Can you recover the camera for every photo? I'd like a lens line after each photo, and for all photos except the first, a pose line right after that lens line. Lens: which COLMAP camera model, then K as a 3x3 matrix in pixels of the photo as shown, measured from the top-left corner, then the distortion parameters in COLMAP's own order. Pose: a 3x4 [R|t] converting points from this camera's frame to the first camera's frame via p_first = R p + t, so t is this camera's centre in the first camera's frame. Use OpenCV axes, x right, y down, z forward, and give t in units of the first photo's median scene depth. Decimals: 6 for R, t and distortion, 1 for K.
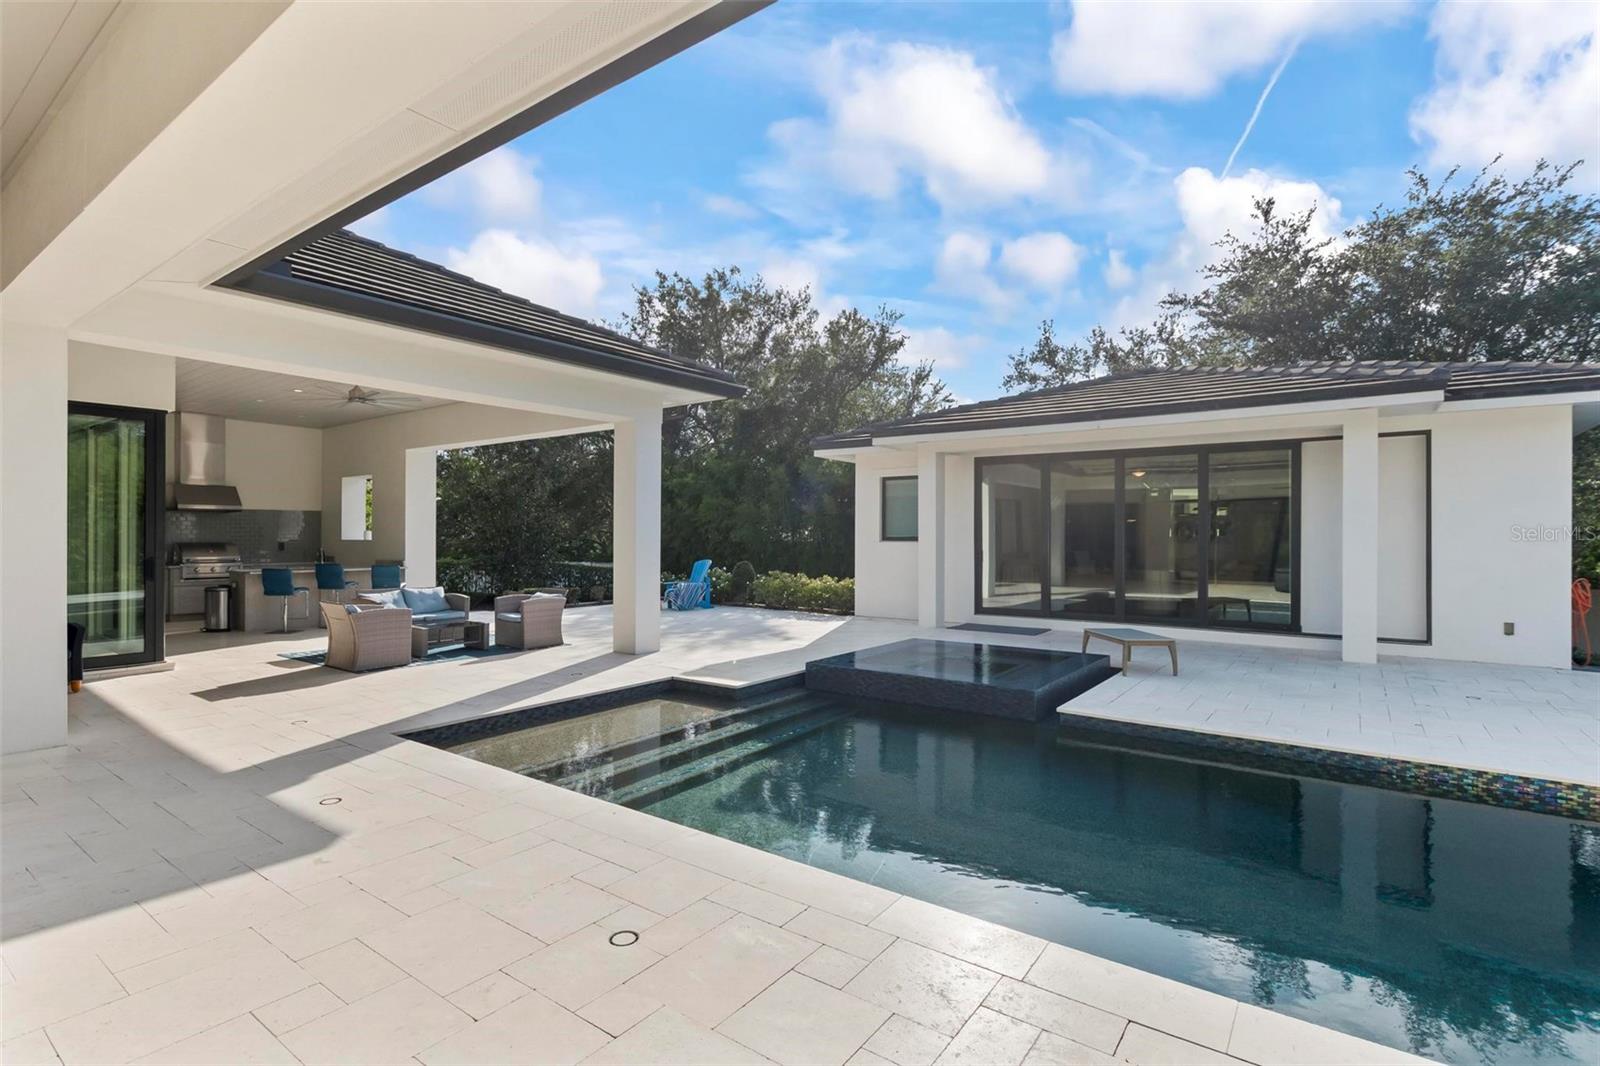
lens RADIAL K [[776.7, 0, 803.0], [0, 776.7, 532.3], [0, 0, 1]] dist [0.007432, -0.006025]
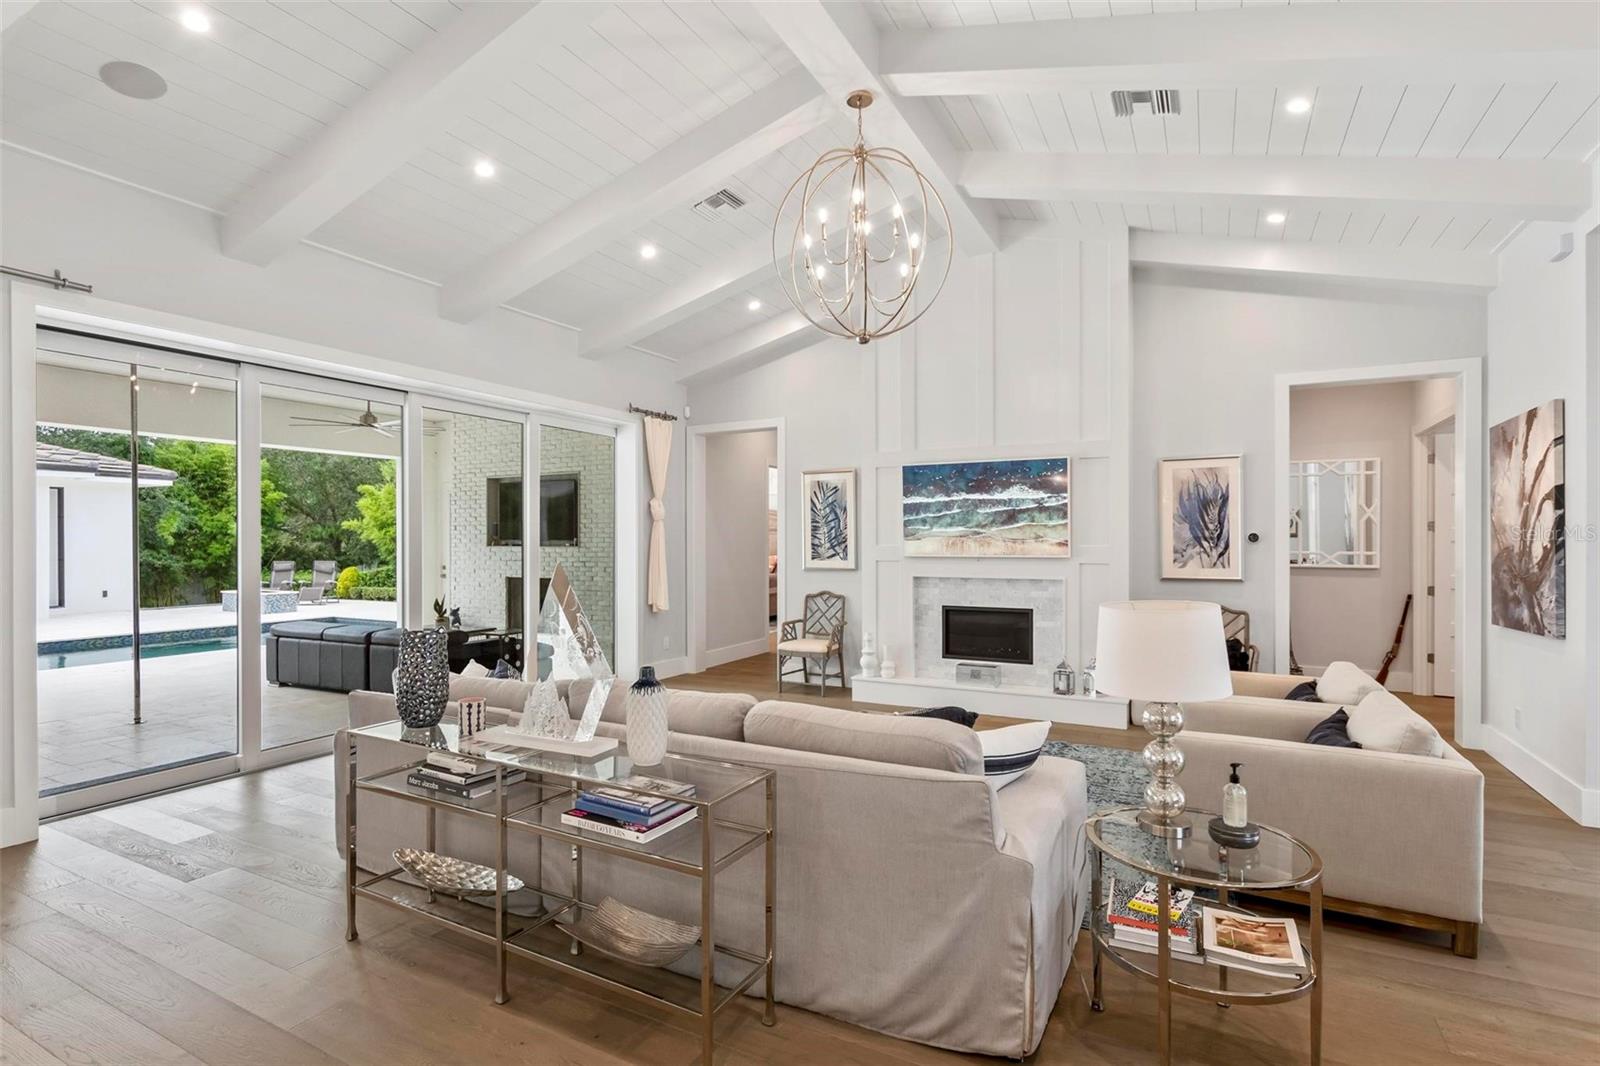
lens RADIAL K [[776.7, 0, 794.7], [0, 776.7, 539.7], [0, 0, 1]] dist [0.007432, -0.006025]
pose [[-0.145021, -0.000108, 0.989429, -1.289862], [-0.003486, 0.999994, -0.000402, -0.017200], [-0.989422, -0.003507, -0.145020, -0.429924]]
